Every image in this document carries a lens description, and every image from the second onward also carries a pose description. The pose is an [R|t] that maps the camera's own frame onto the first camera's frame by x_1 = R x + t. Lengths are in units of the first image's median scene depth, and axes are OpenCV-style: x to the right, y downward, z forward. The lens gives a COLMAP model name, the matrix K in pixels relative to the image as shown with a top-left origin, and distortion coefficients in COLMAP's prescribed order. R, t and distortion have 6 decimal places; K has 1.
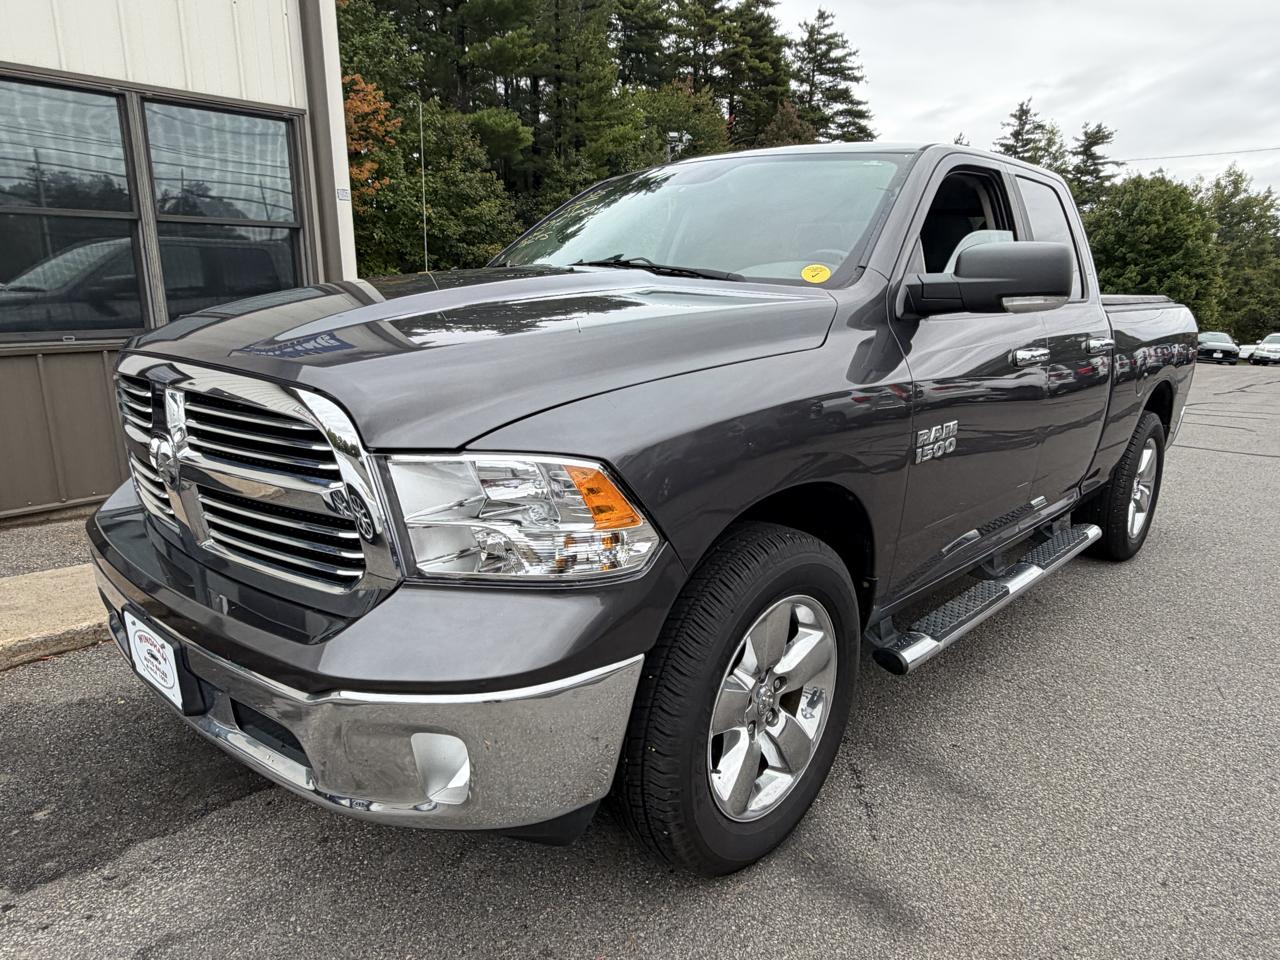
lens RADIAL K [[849.6, 0, 640.6], [0, 849.6, 479.1], [0, 0, 1]] dist [-0.000327, 0.001311]
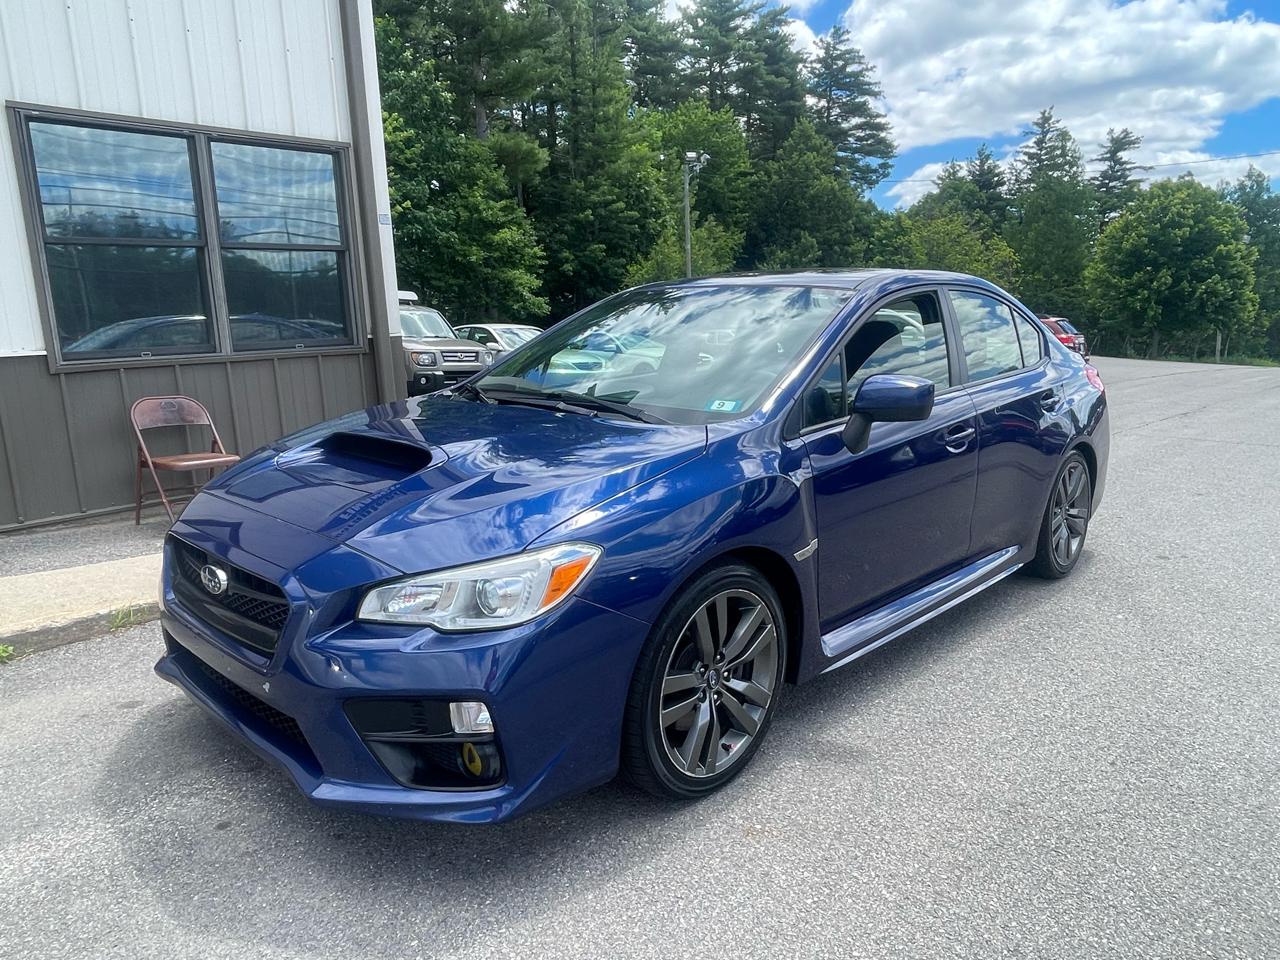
lens RADIAL K [[902.4, 0, 637.4], [0, 902.4, 495.9], [0, 0, 1]] dist [-0.005314, -0.003207]
pose [[0.999198, -0.023577, -0.032370, 0.000695], [0.022754, 0.999414, -0.025569, 0.022447], [0.032954, 0.024812, 0.999149, -0.052896]]
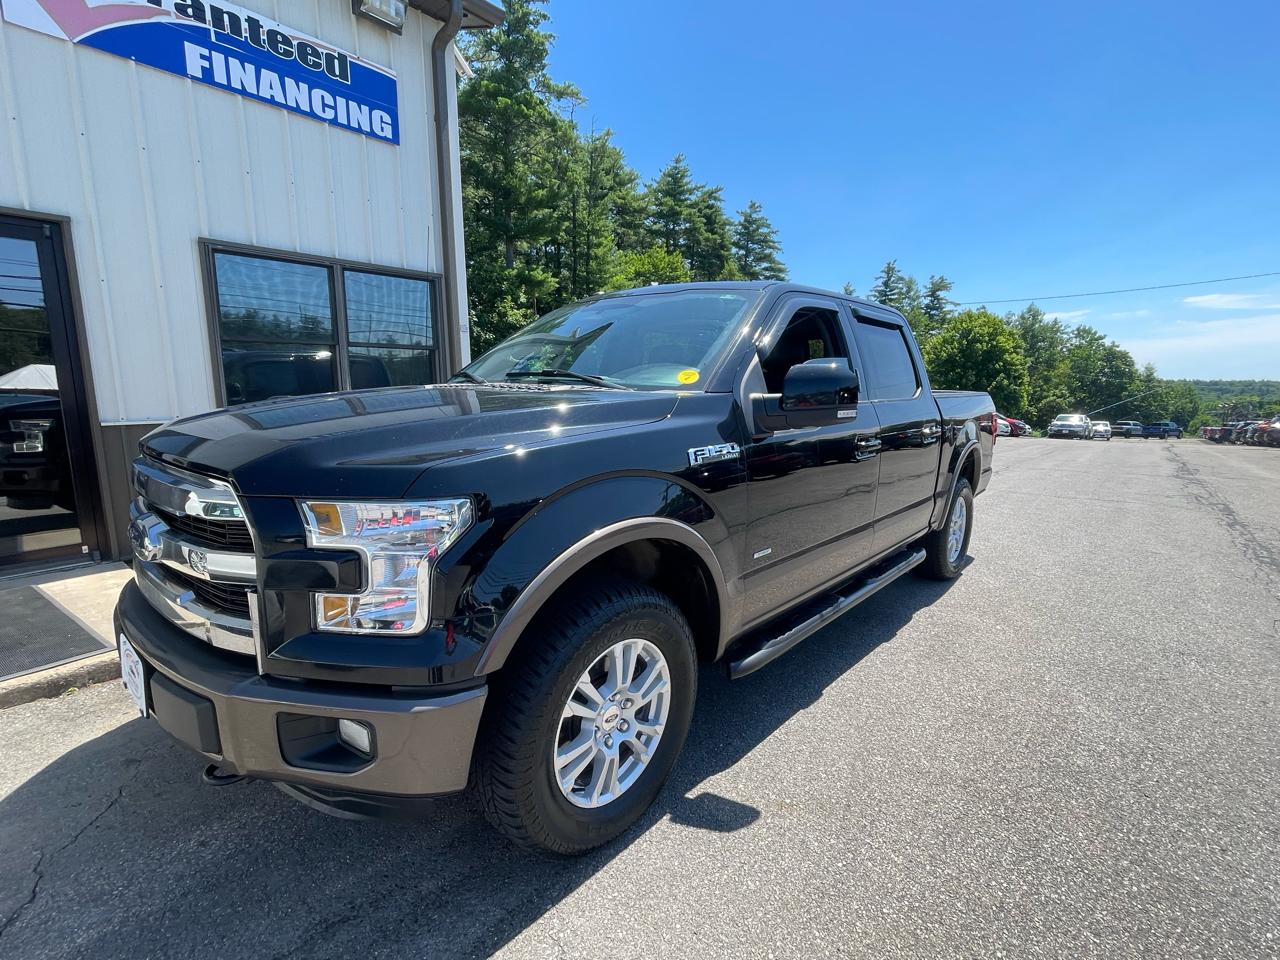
lens RADIAL K [[620.9, 0, 628.0], [0, 620.9, 482.3], [0, 0, 1]] dist [-0.000617, 0.000595]
pose [[0.999712, -0.005427, 0.023371, -0.034068], [0.007010, 0.997647, -0.068204, 0.007866], [-0.022946, 0.068348, 0.997398, -0.040762]]
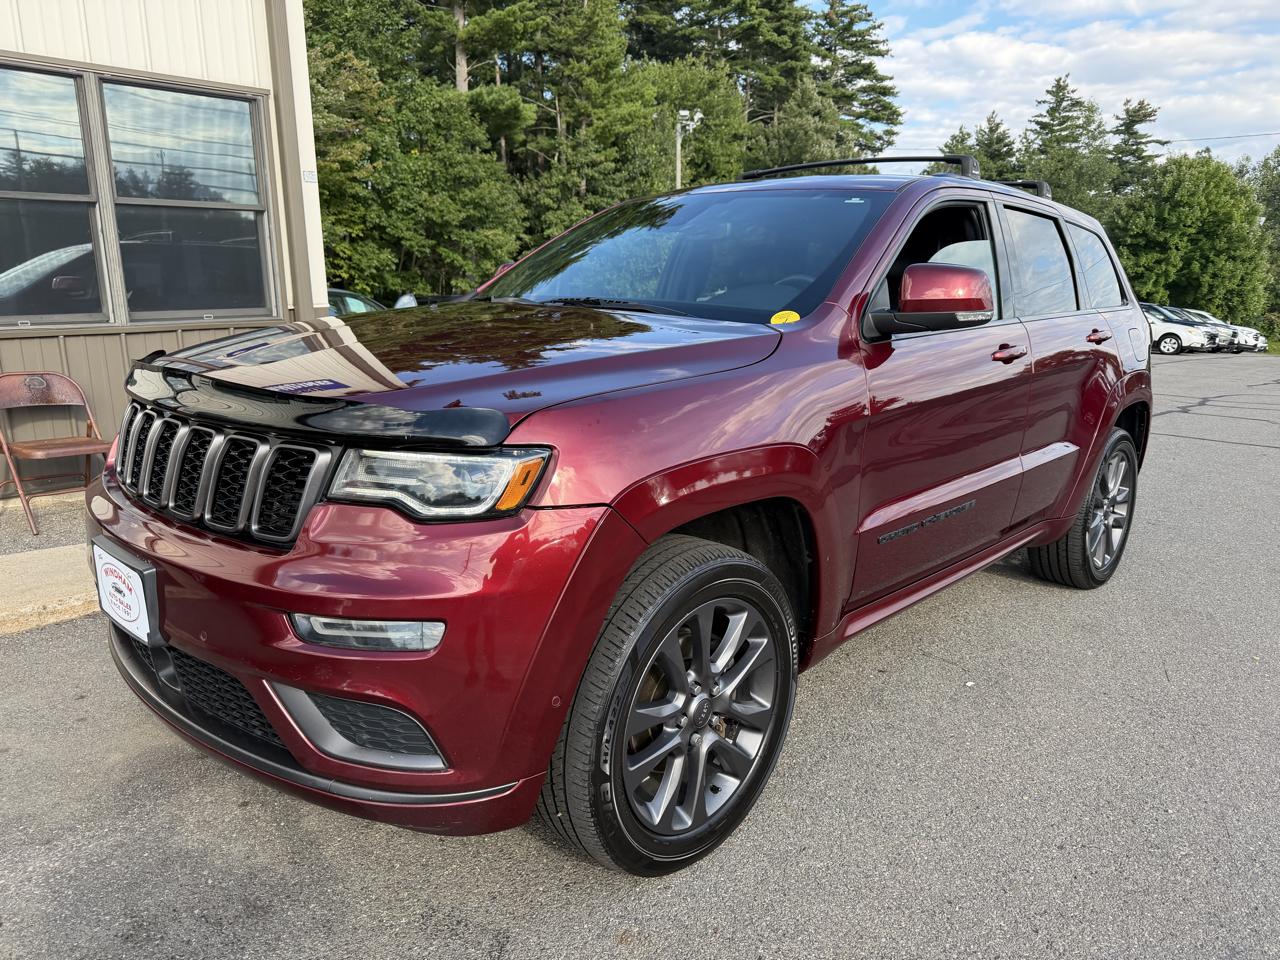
lens RADIAL K [[917.5, 0, 669.1], [0, 917.5, 483.0], [0, 0, 1]] dist [0.012741, -0.018090]
pose [[0.999983, 0.000167, -0.005842, 0.027978], [-0.000177, 0.999998, -0.001757, 0.007362], [0.005841, 0.001758, 0.999981, -0.020773]]
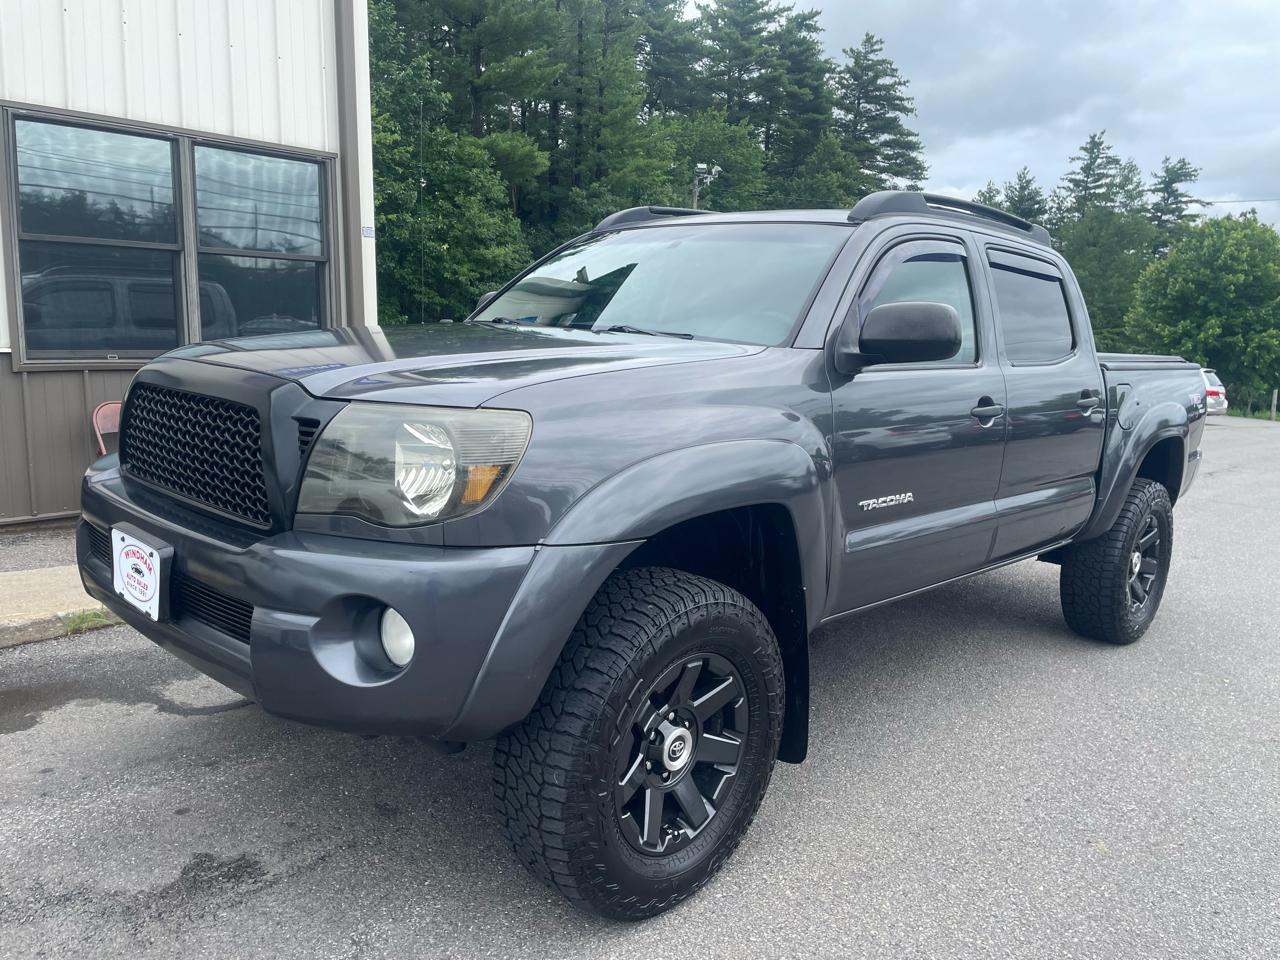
lens RADIAL K [[1038.0, 0, 647.8], [0, 1038.0, 480.6], [0, 0, 1]] dist [0.107313, -0.147465]
pose [[0.999374, 0.026722, -0.023176, 0.015178], [-0.028468, 0.996499, -0.078615, 0.027294], [0.020994, 0.079225, 0.996636, -0.110726]]
